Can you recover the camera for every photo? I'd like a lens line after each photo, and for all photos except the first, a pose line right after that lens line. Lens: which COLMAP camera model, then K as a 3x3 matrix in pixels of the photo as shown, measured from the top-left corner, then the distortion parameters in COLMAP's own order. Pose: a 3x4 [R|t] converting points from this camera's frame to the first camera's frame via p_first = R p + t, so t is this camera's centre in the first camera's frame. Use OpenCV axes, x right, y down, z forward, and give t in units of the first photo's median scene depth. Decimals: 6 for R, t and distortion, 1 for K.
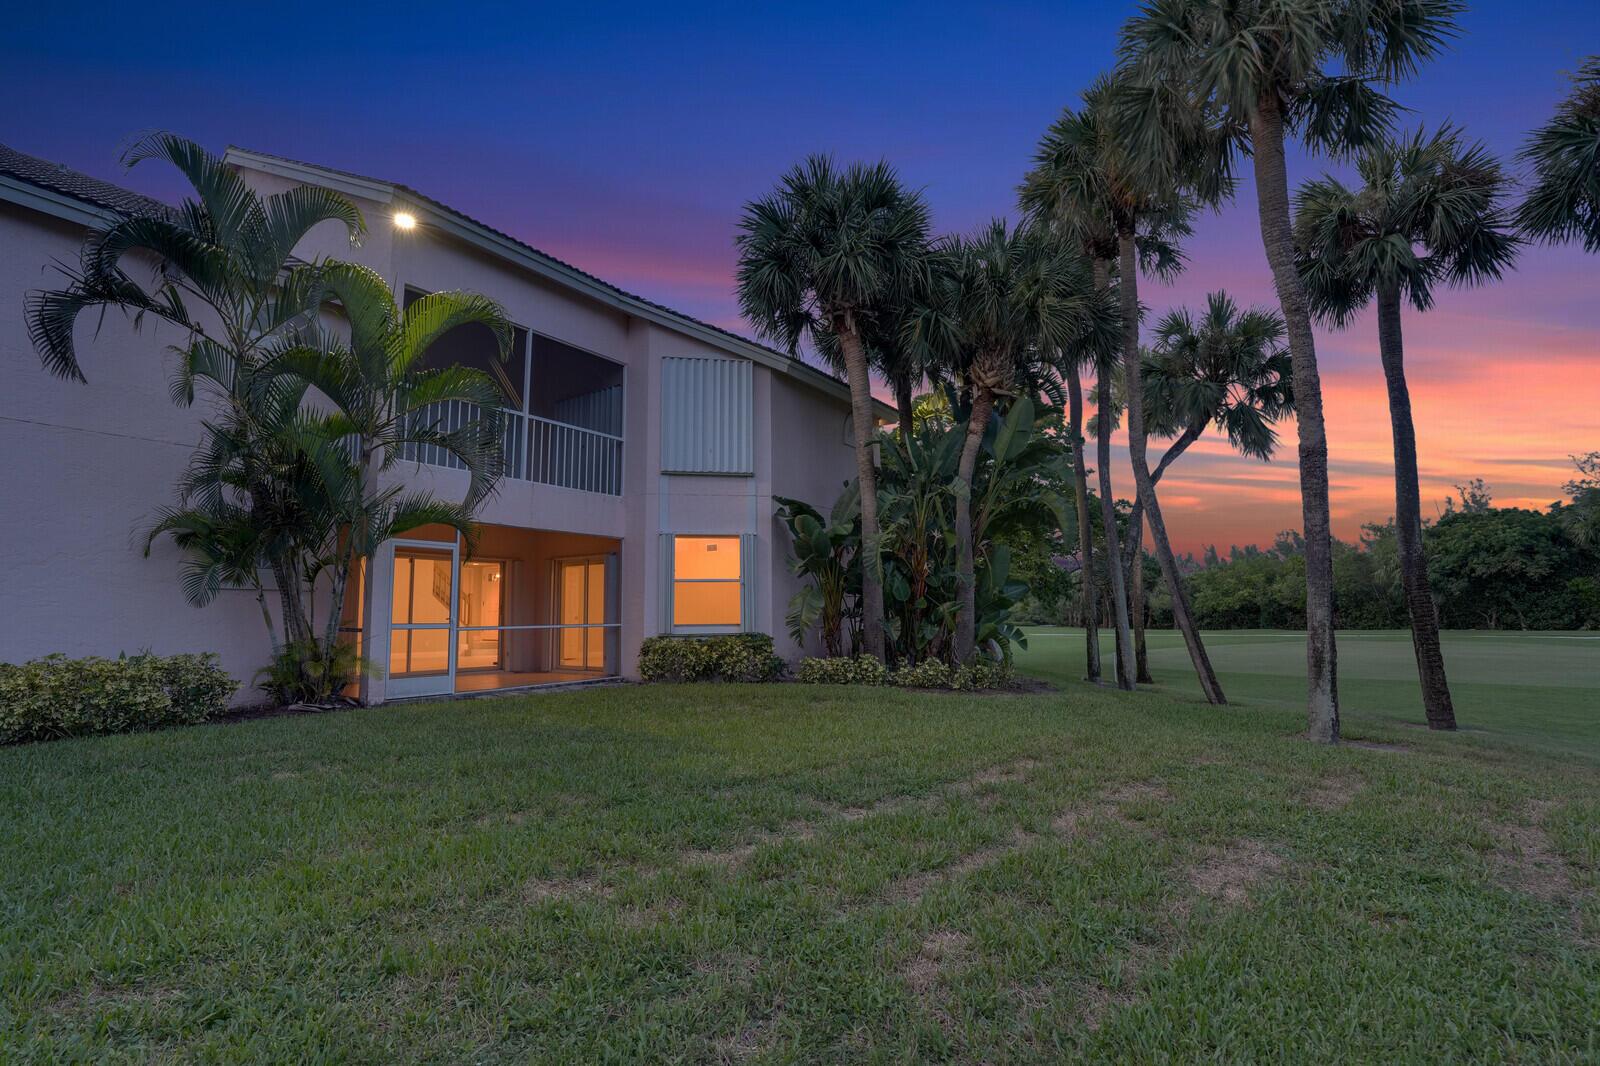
lens RADIAL K [[764.8, 0, 800.0], [0, 764.8, 533.0], [0, 0, 1]] dist [-0.001850, 0.000153]
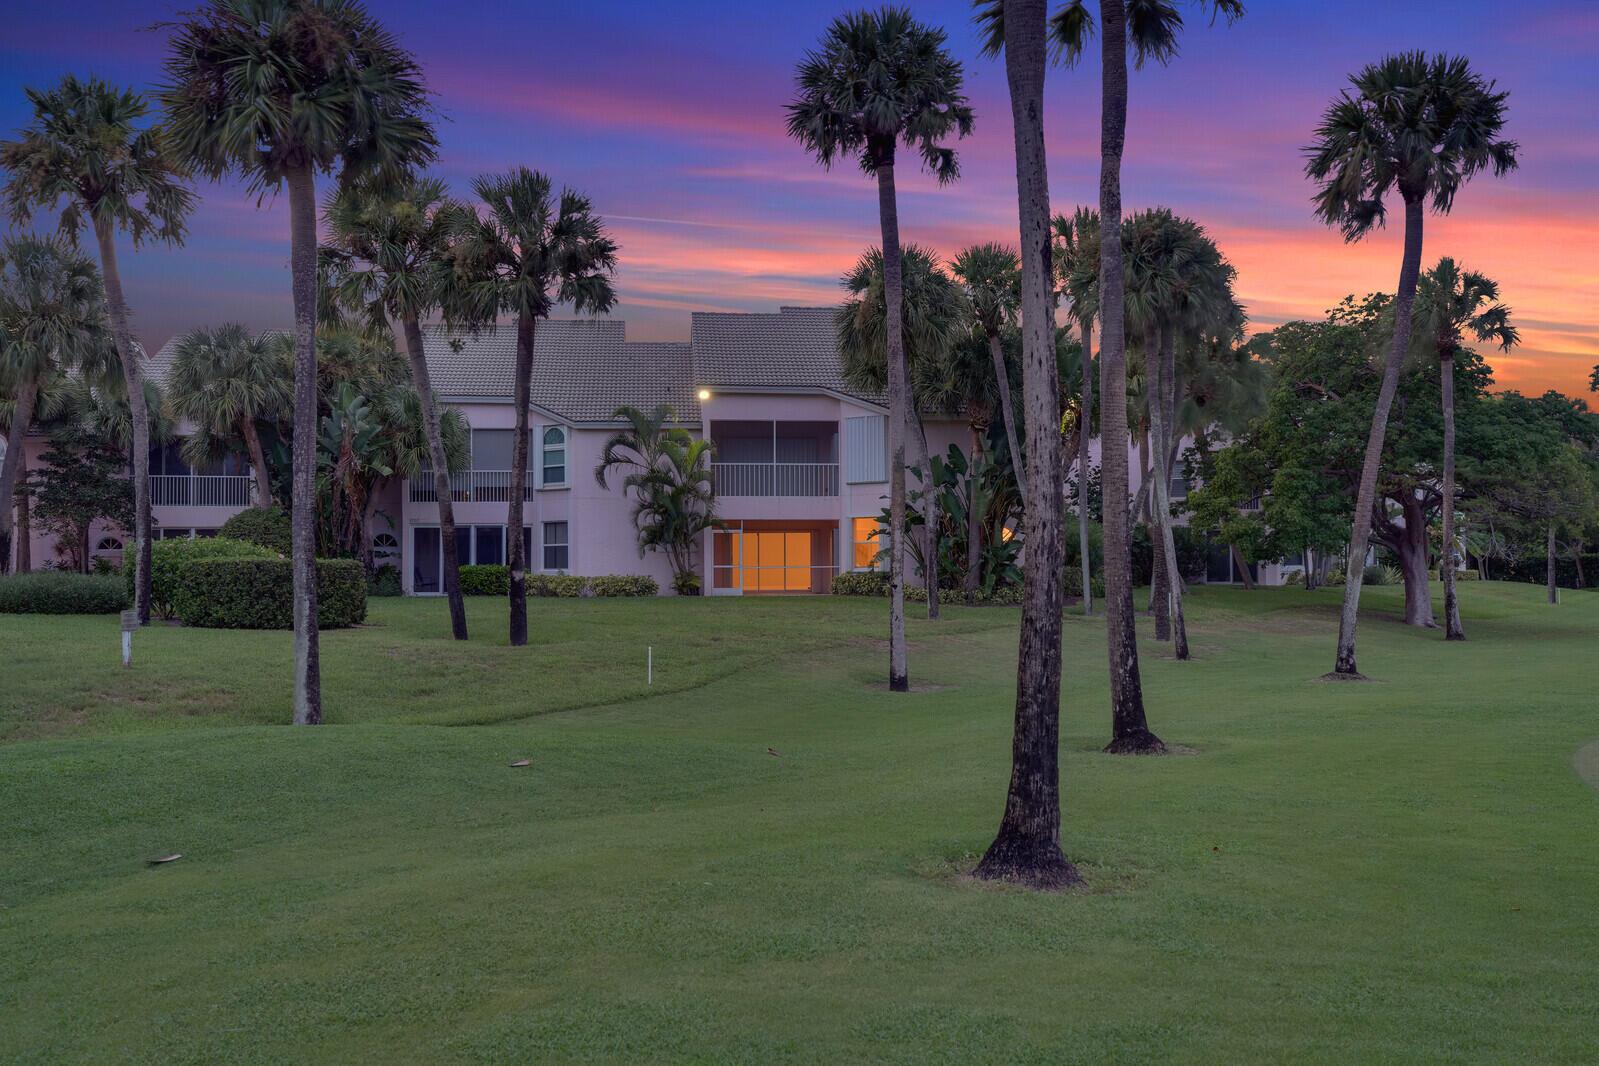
lens RADIAL K [[1258.7, 0, 799.5], [0, 1258.7, 533.0], [0, 0, 1]] dist [0.000138, -0.000093]
pose [[0.651735, -0.013993, -0.758317, 2.059240], [0.080816, 0.995419, 0.051089, -0.127128], [0.754128, -0.094581, 0.649881, -1.061654]]
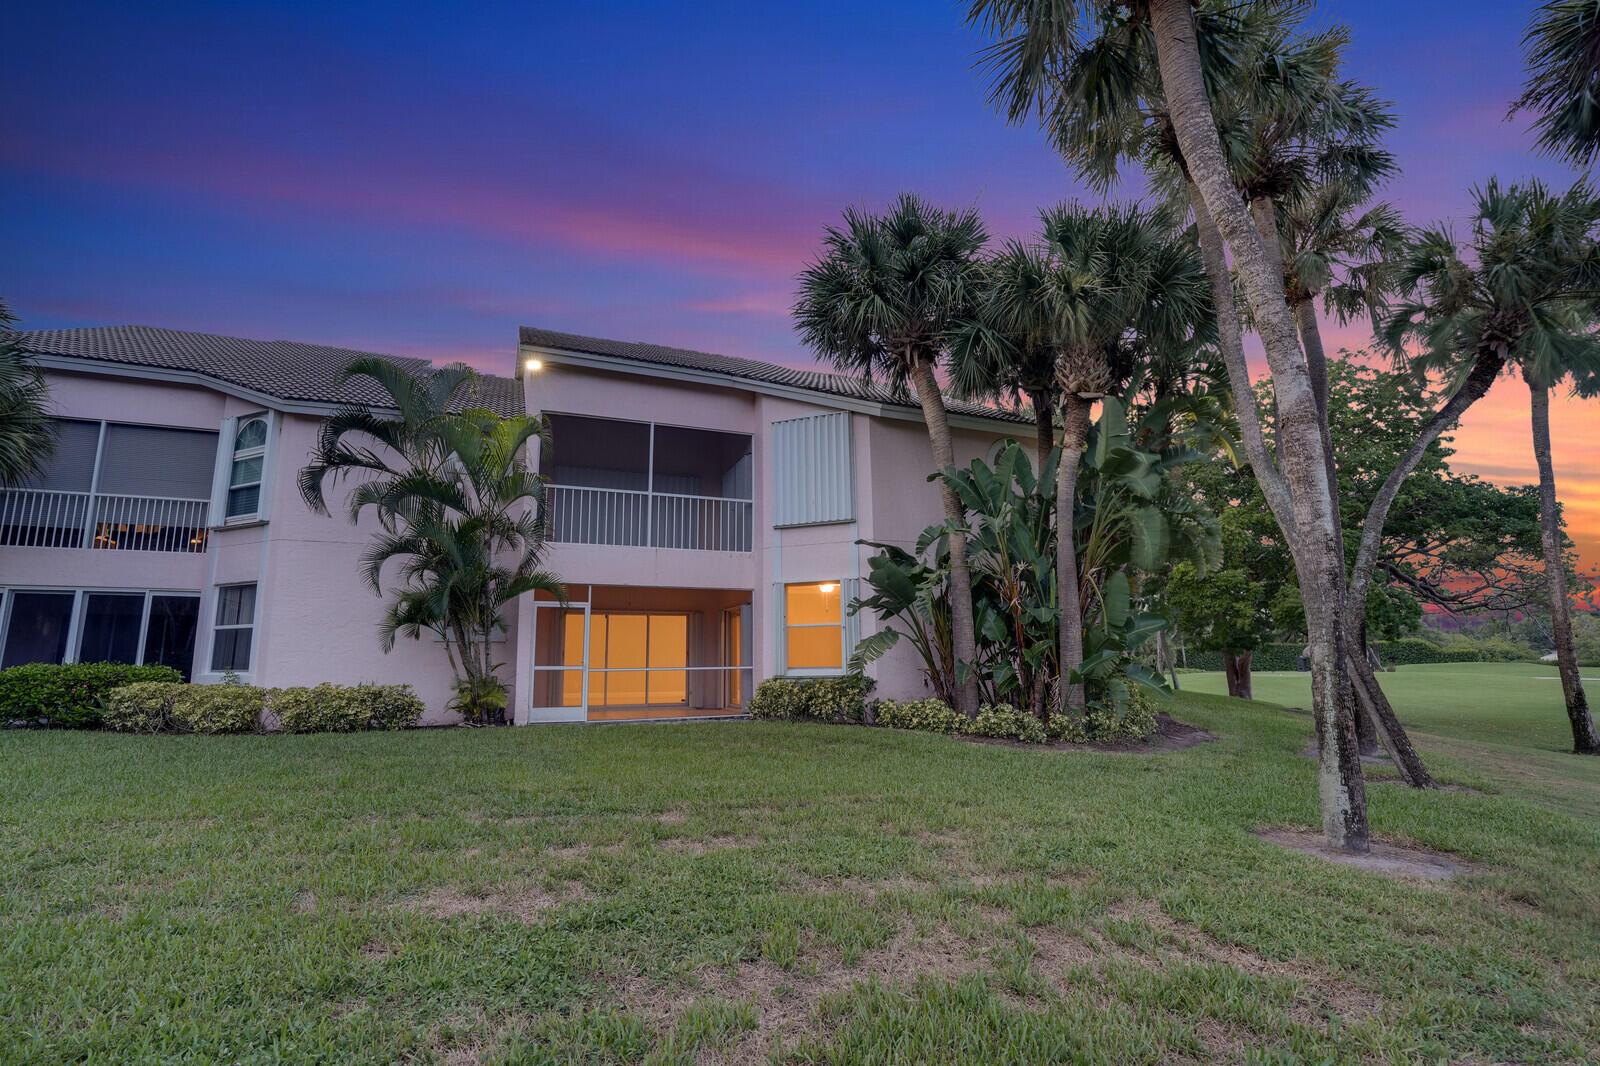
lens RADIAL K [[762.0, 0, 800.0], [0, 762.0, 533.0], [0, 0, 1]] dist [-0.032059, -0.000089]
pose [[0.832144, -0.095158, -0.546335, 0.456877], [0.063034, 0.995013, -0.077299, 0.015990], [0.550966, 0.029886, 0.833992, 0.115101]]
